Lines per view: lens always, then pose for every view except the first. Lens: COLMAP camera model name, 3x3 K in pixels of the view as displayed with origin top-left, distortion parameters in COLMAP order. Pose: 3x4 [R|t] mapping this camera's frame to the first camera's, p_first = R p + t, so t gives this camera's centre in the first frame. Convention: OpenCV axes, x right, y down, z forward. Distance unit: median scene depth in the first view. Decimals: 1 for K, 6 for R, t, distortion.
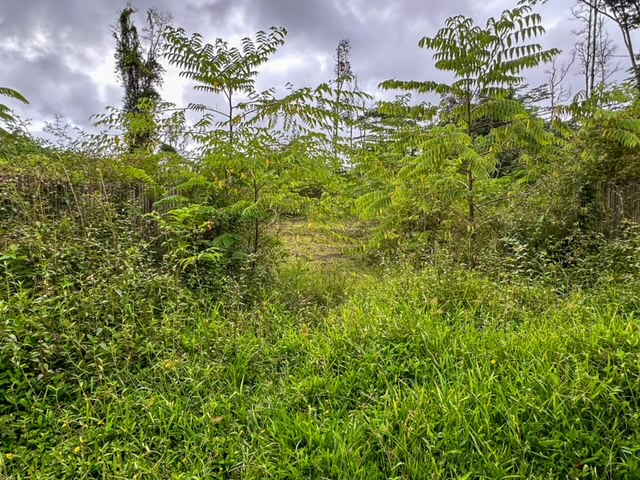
lens RADIAL K [[377.6, 0, 320.0], [0, 377.6, 240.0], [0, 0, 1]] dist [-0.001487, -0.000143]
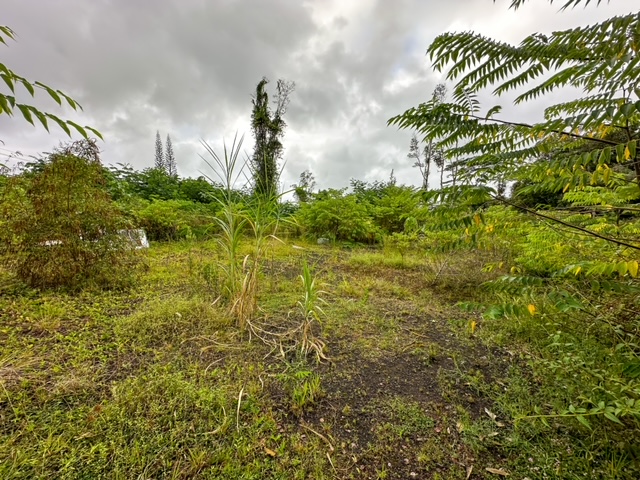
lens RADIAL K [[256.0, 0, 320.3], [0, 256.0, 240.9], [0, 0, 1]] dist [-0.000552, 0.000046]
pose [[0.940631, 0.056574, -0.334682, 0.056664], [-0.079200, 0.995377, -0.054338, -0.091808], [0.330061, 0.077619, 0.940763, 1.241482]]
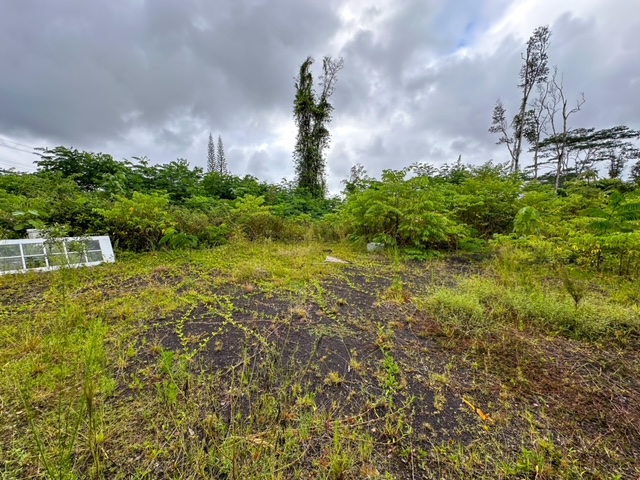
lens RADIAL K [[257.4, 0, 319.4], [0, 257.4, 240.0], [0, 0, 1]] dist [-0.000926, -0.000036]
pose [[0.849853, 0.054978, -0.524145, -0.122327], [-0.084056, 0.995953, -0.031823, -0.166483], [0.520274, 0.071102, 0.851034, 1.785186]]
